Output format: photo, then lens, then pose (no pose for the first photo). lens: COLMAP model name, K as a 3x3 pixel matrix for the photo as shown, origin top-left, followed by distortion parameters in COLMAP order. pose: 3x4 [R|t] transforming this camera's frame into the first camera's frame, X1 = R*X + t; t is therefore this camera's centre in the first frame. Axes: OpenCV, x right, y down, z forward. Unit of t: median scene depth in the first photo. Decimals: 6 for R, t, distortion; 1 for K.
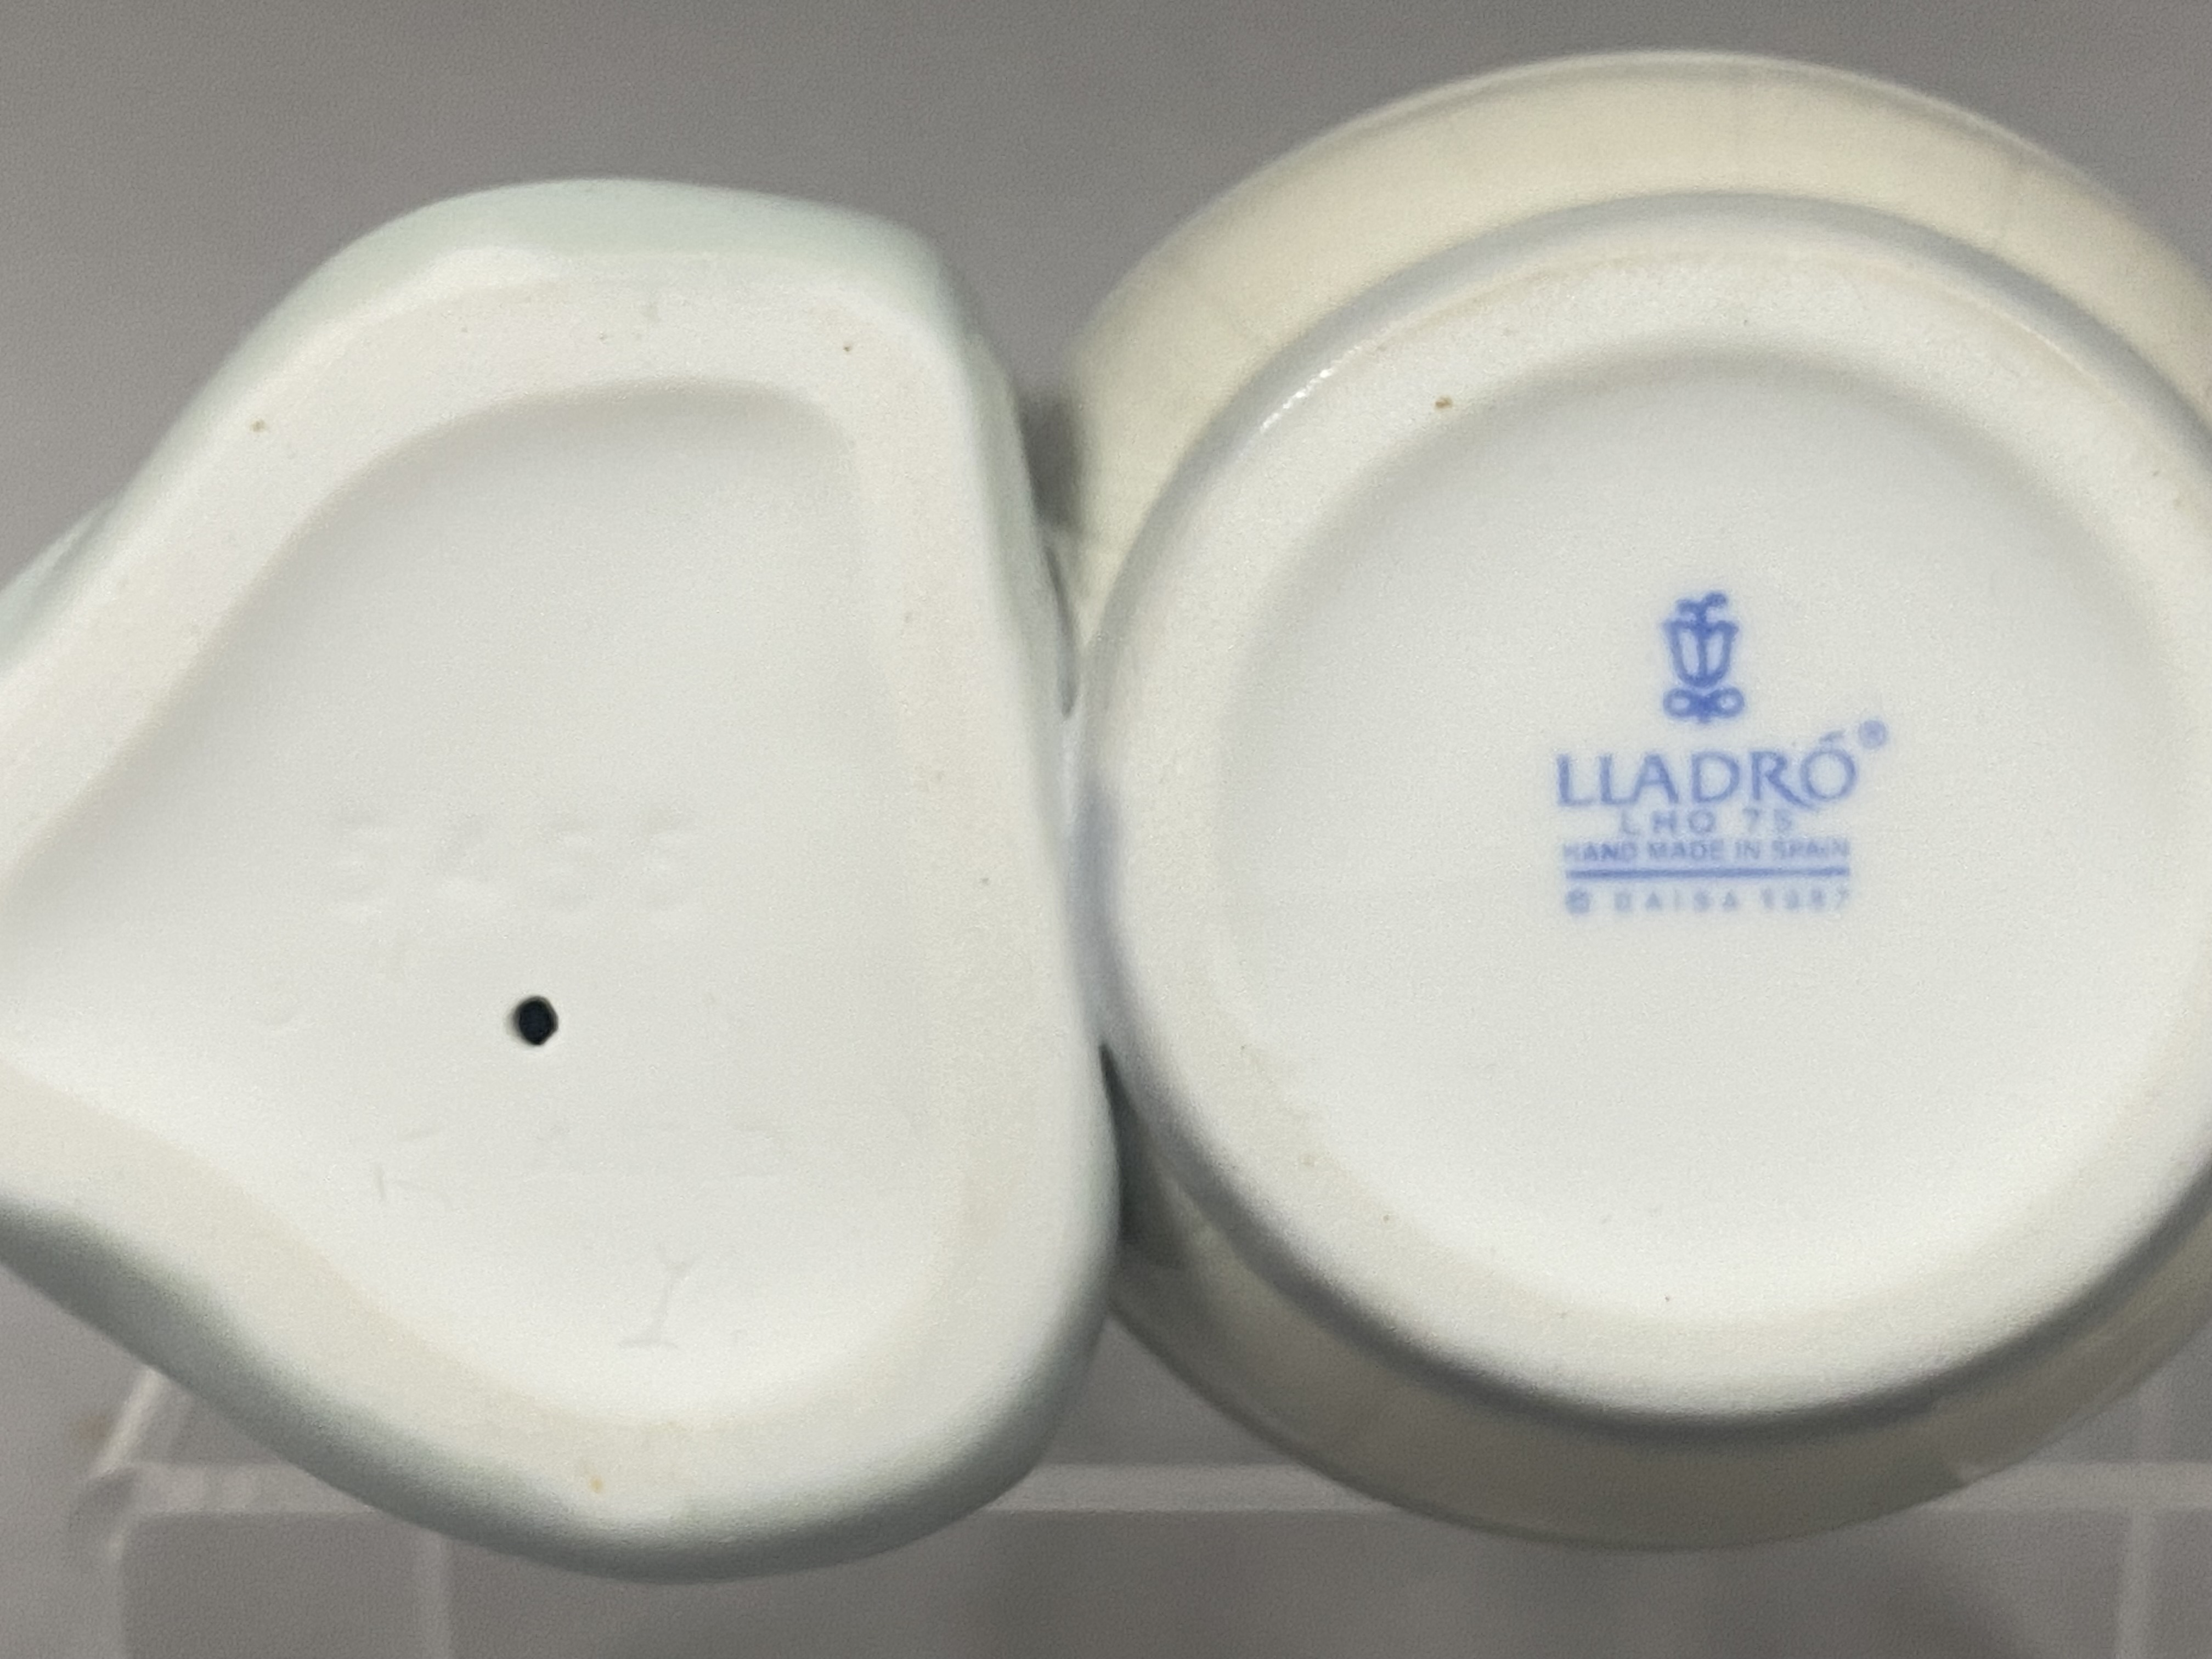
lens RADIAL K [[3652.6, 0, 1103.1], [0, 3652.6, 821.5], [0, 0, 1]] dist [0.082477, 0.000000]
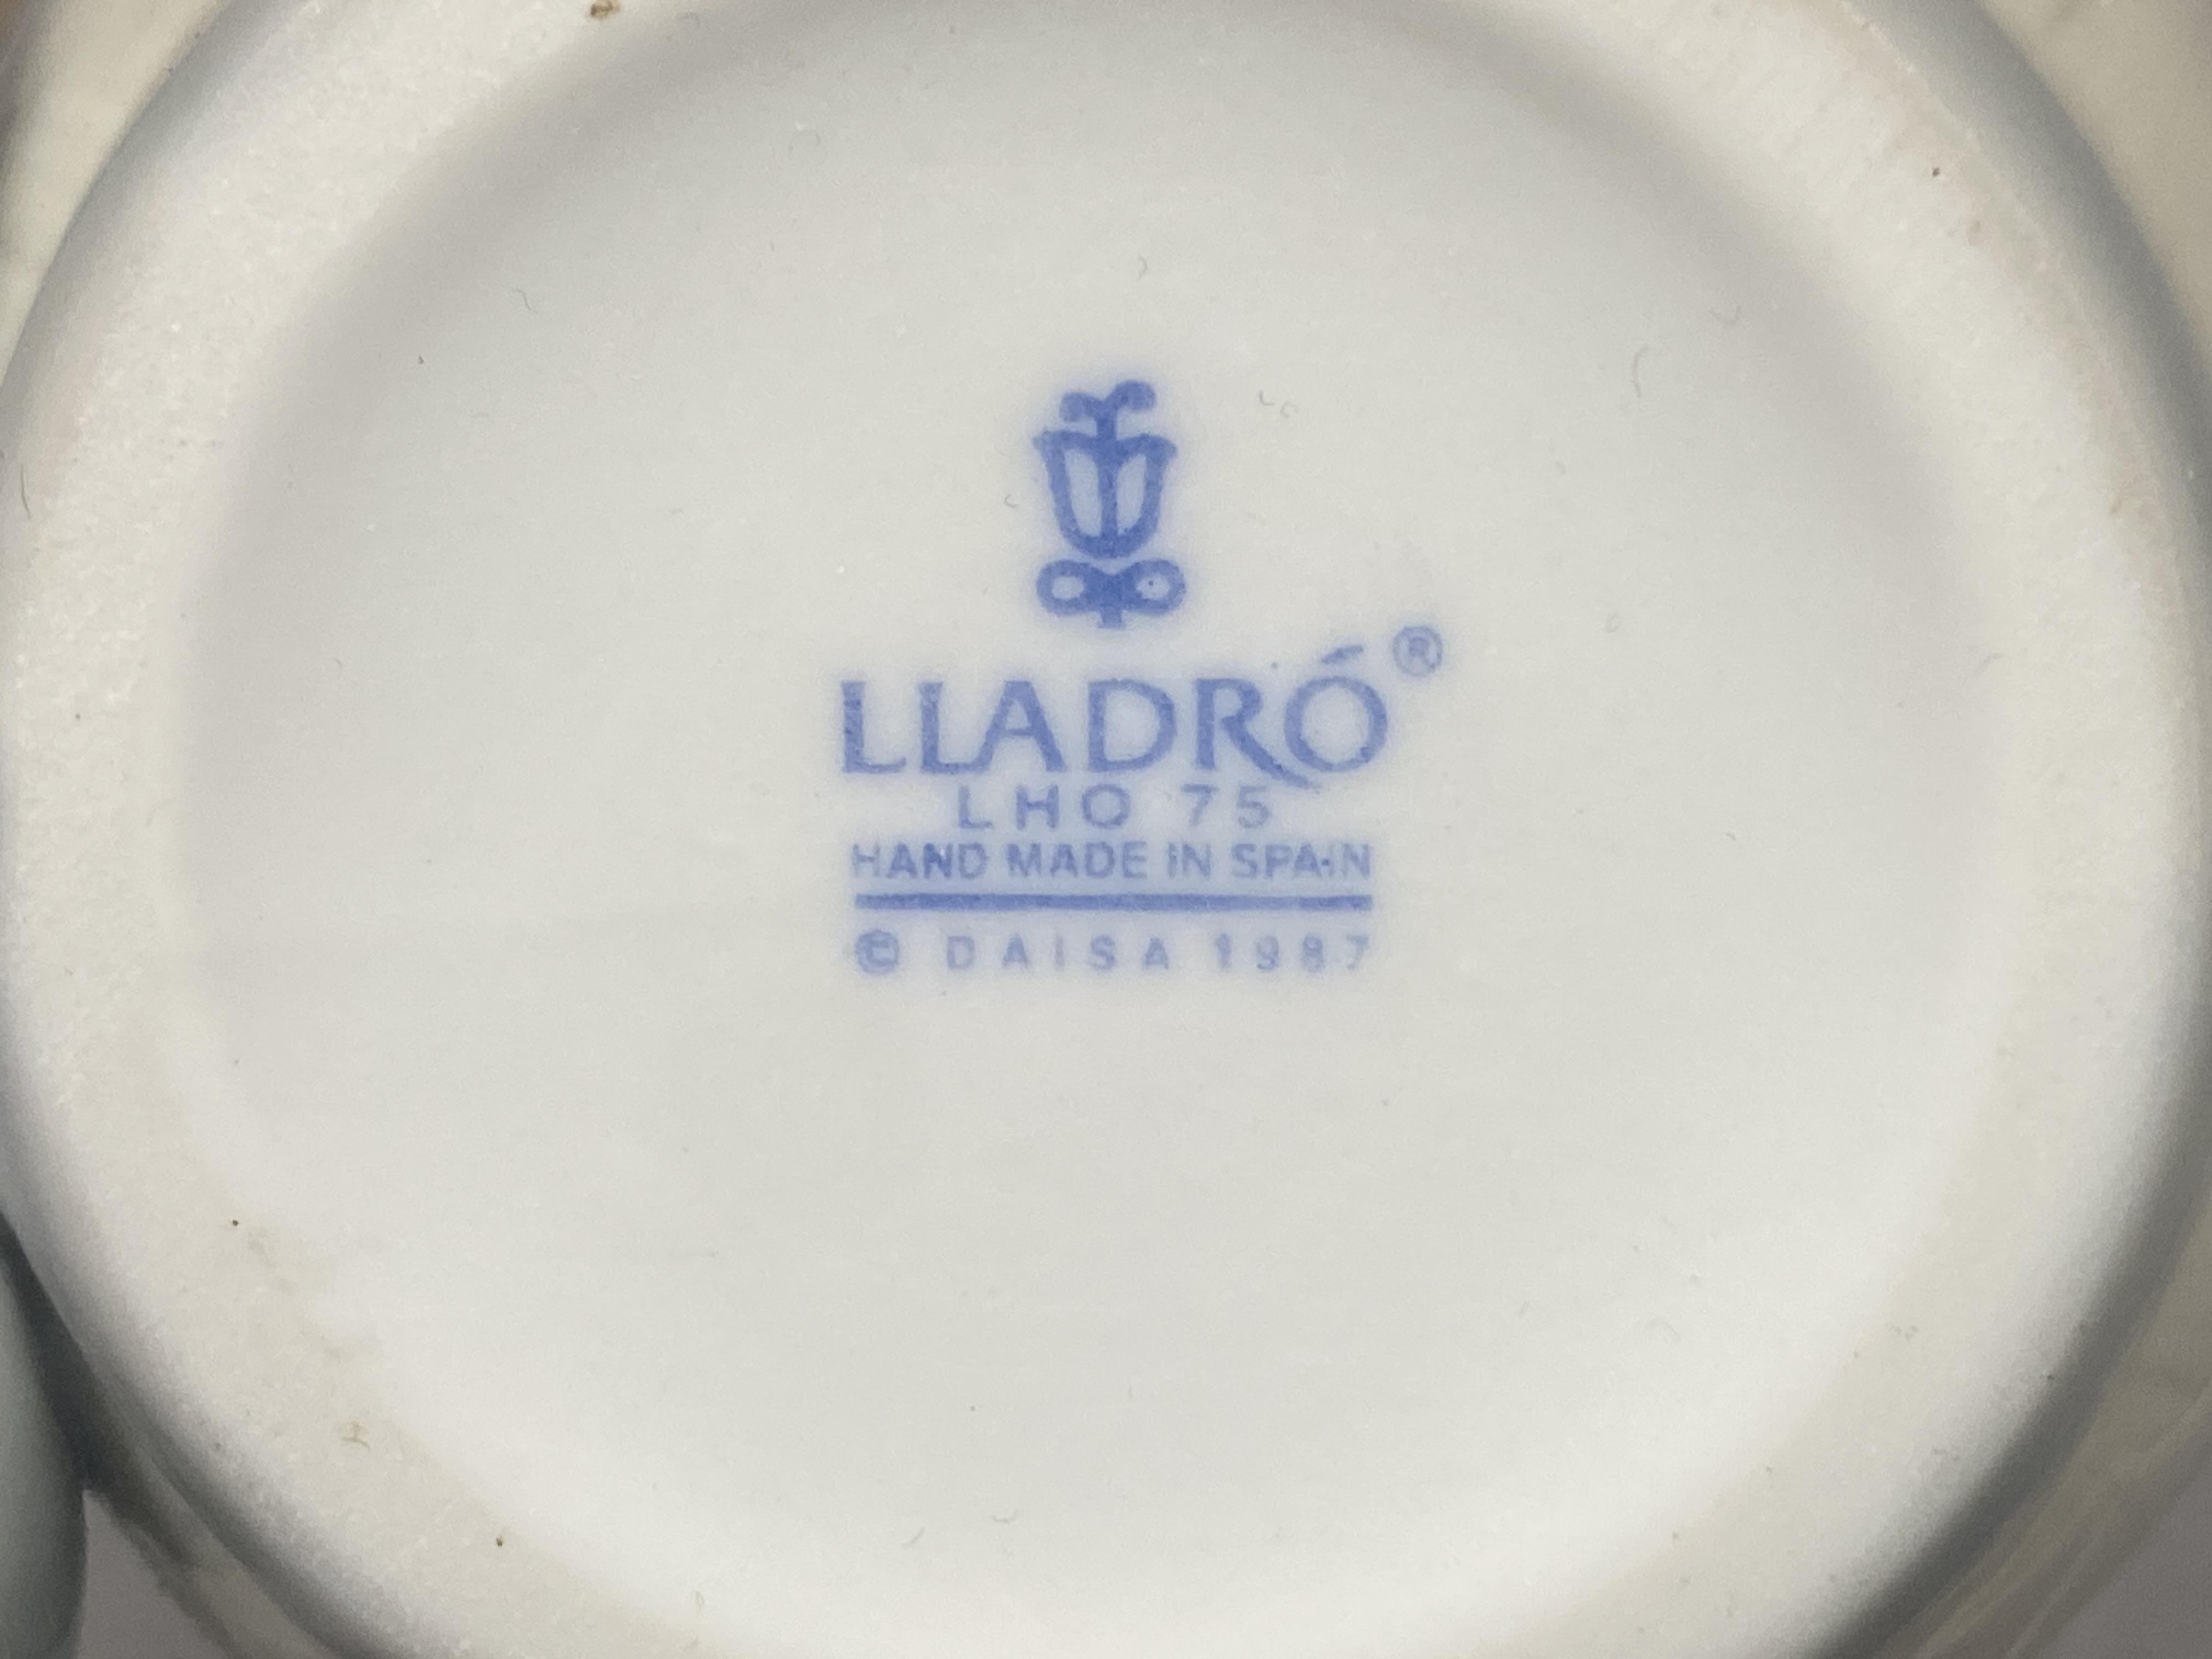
lens RADIAL K [[4251.4, 0, 1107.2], [0, 4251.4, 835.1], [0, 0, 1]] dist [0.075268, 0.000000]
pose [[0.999038, 0.012632, 0.042003, 0.137825], [-0.014298, 0.999114, 0.039586, -0.020621], [-0.041465, -0.040149, 0.998333, 0.373684]]
